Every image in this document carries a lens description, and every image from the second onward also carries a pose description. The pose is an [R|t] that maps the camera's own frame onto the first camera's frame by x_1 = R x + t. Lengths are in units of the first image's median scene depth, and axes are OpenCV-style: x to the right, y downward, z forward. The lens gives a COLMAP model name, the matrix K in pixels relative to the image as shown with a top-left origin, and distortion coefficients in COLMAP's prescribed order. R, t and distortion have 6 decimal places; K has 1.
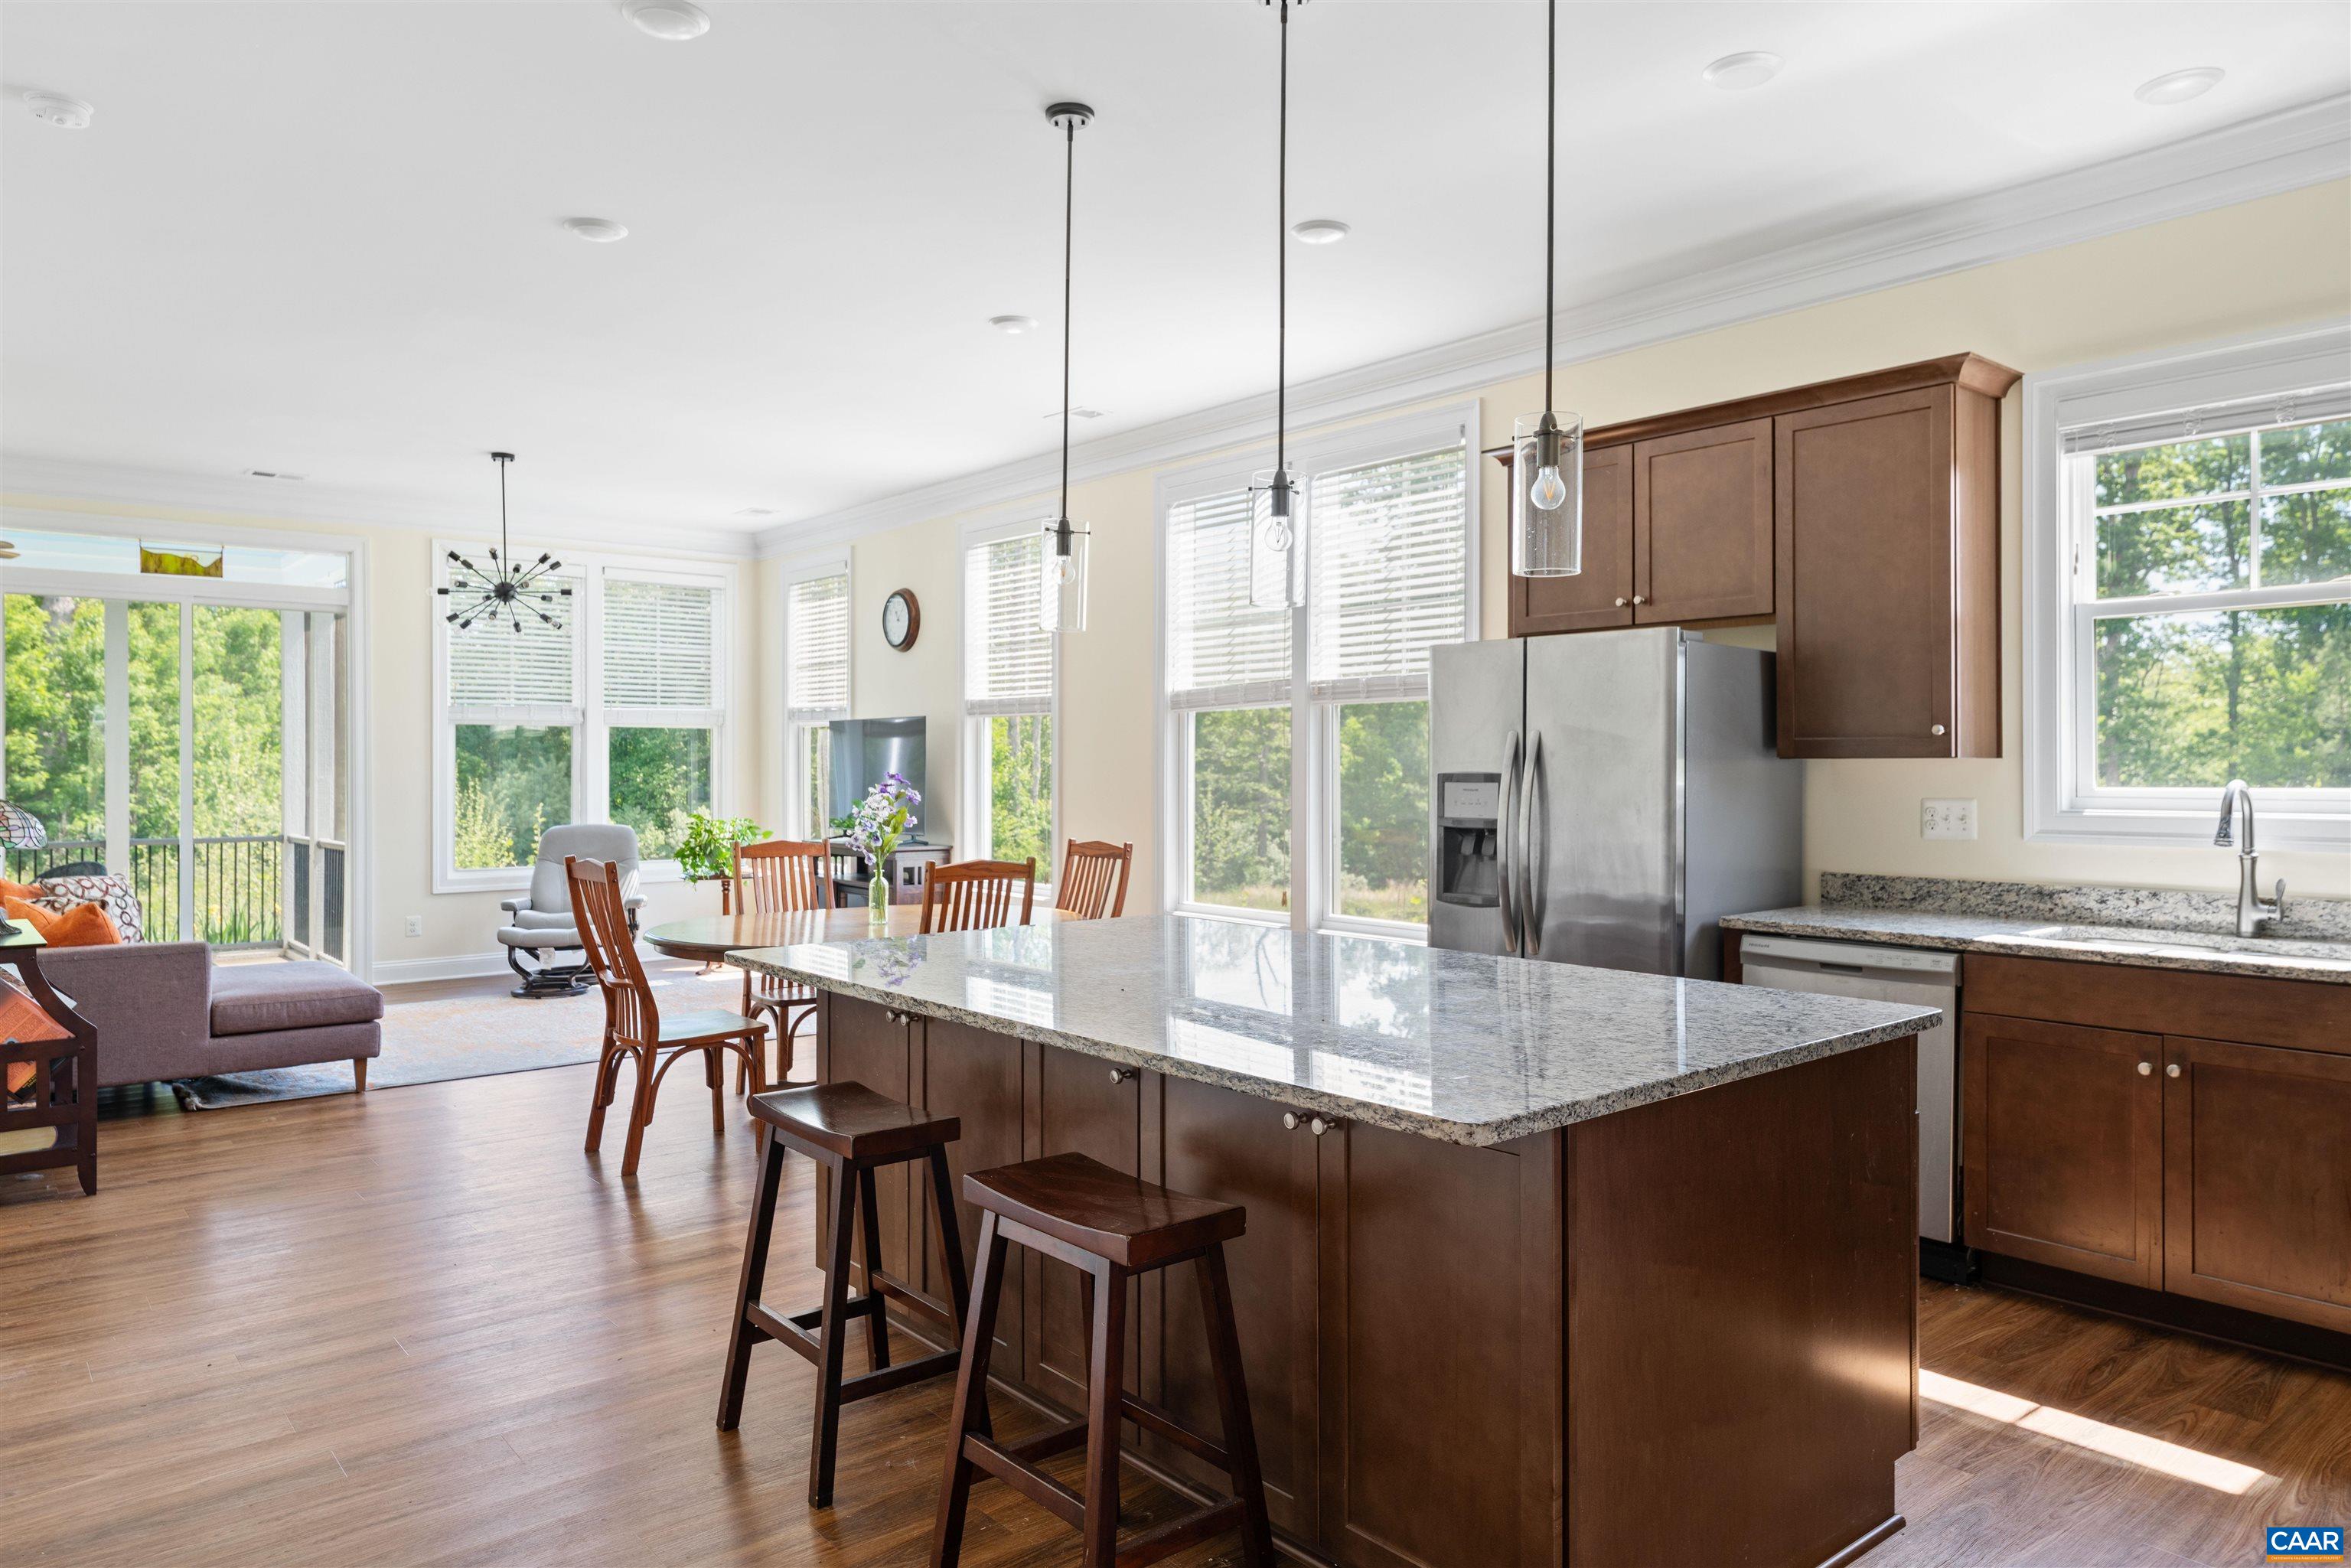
lens RADIAL K [[1527.2, 0, 1180.3], [0, 1527.2, 767.7], [0, 0, 1]] dist [0.003617, -0.001143]
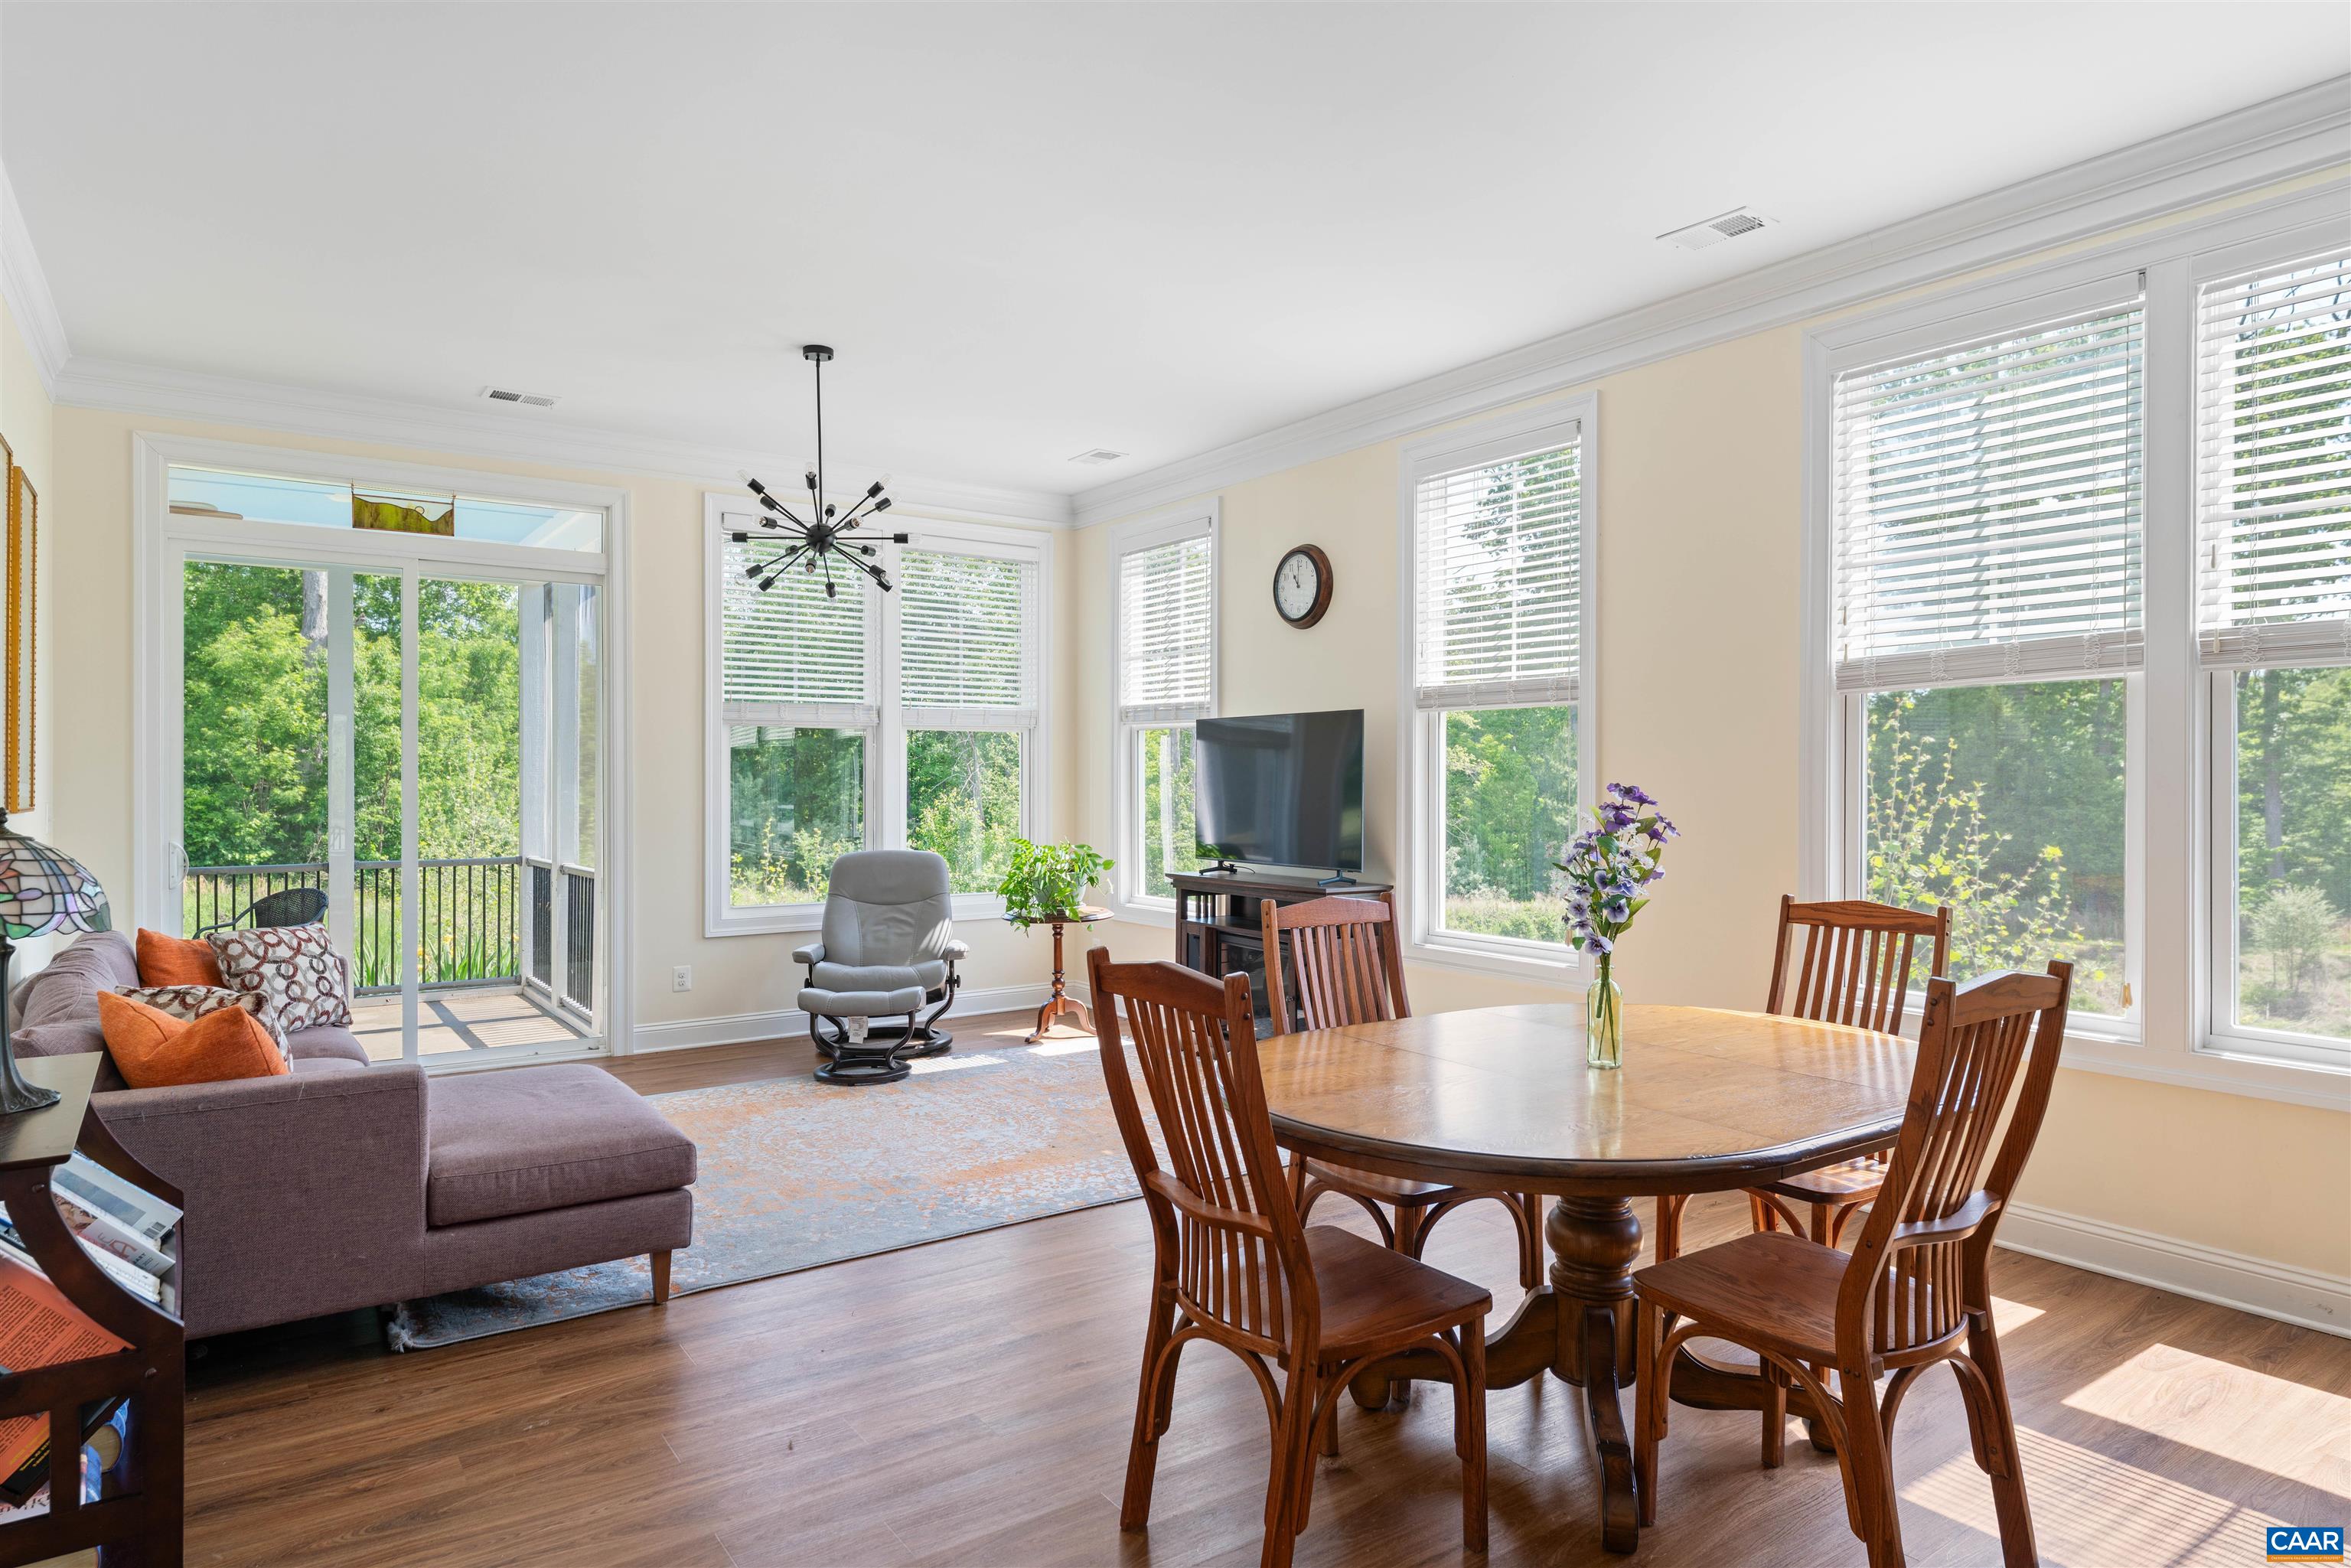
lens RADIAL K [[1379.6, 0, 1175.5], [0, 1379.6, 784.0], [0, 0, 1]] dist [-0.002110, 0.000111]
pose [[0.996691, 0.000910, -0.081278, -0.203158], [-0.000884, 1.000000, 0.000360, 0.002078], [0.081278, -0.000286, 0.996691, 0.330638]]
